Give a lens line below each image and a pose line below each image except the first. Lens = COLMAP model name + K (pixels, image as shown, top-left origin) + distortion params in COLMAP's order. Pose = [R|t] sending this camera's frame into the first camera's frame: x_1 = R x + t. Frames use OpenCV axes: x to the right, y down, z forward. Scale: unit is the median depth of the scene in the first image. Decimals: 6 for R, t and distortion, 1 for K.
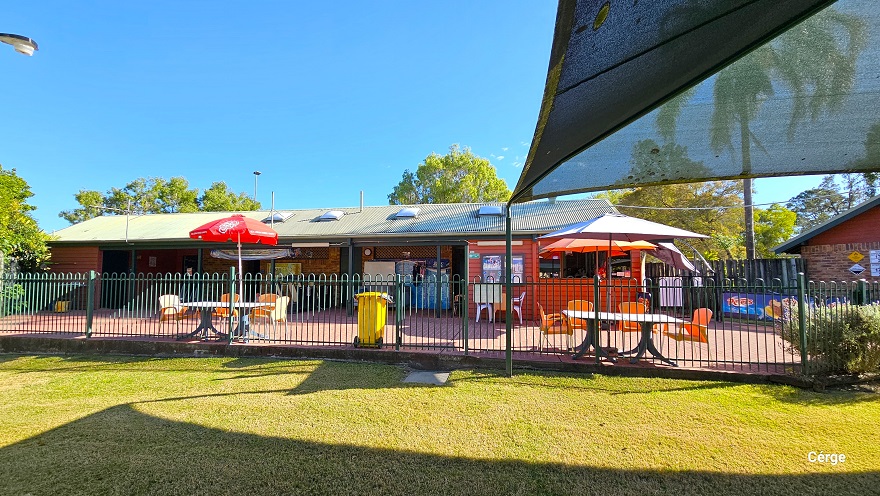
lens RADIAL K [[358.2, 0, 442.9], [0, 358.2, 259.2], [0, 0, 1]] dist [-0.002778, 0.004362]
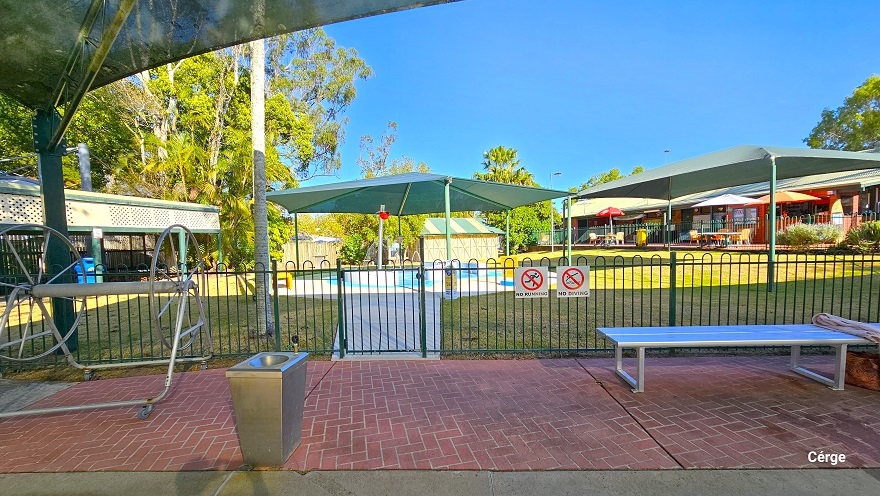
lens RADIAL K [[358.2, 0, 442.9], [0, 358.2, 259.2], [0, 0, 1]] dist [-0.002778, 0.004362]
pose [[0.434673, 0.044181, -0.899504, 0.747477], [0.071768, 0.993920, 0.083500, -0.016415], [0.897724, -0.100851, 0.428859, -0.781710]]
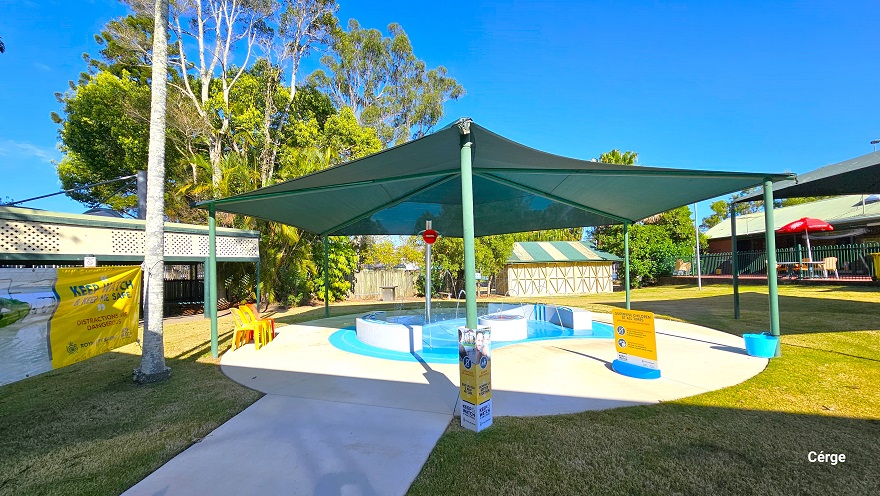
lens RADIAL K [[358.2, 0, 442.9], [0, 358.2, 259.2], [0, 0, 1]] dist [-0.002778, 0.004362]
pose [[0.154003, -0.028196, -0.987668, 0.498695], [0.077352, 0.996869, -0.016398, -0.007925], [0.985038, -0.073873, 0.155702, -0.602027]]
